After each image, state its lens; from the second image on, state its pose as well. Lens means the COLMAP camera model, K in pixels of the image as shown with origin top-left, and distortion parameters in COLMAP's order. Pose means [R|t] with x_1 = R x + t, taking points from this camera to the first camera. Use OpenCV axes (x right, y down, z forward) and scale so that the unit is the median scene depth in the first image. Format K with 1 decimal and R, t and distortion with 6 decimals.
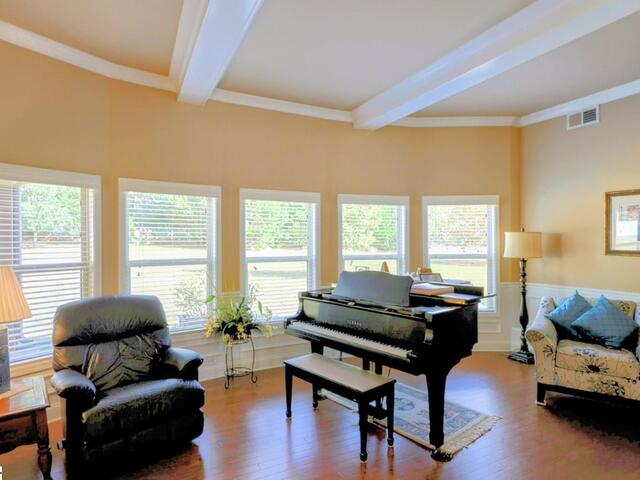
lens RADIAL K [[379.1, 0, 323.6], [0, 379.1, 244.4], [0, 0, 1]] dist [-0.008368, -0.001210]
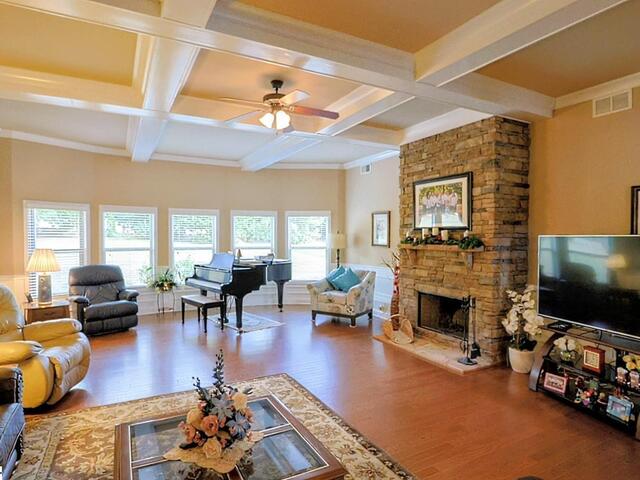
lens RADIAL K [[379.1, 0, 323.6], [0, 379.1, 244.4], [0, 0, 1]] dist [-0.008368, -0.001210]
pose [[0.999325, 0.003658, 0.036558, 0.498010], [-0.004143, 0.999904, 0.013190, -0.004289], [-0.036506, -0.013332, 0.999244, -0.906388]]
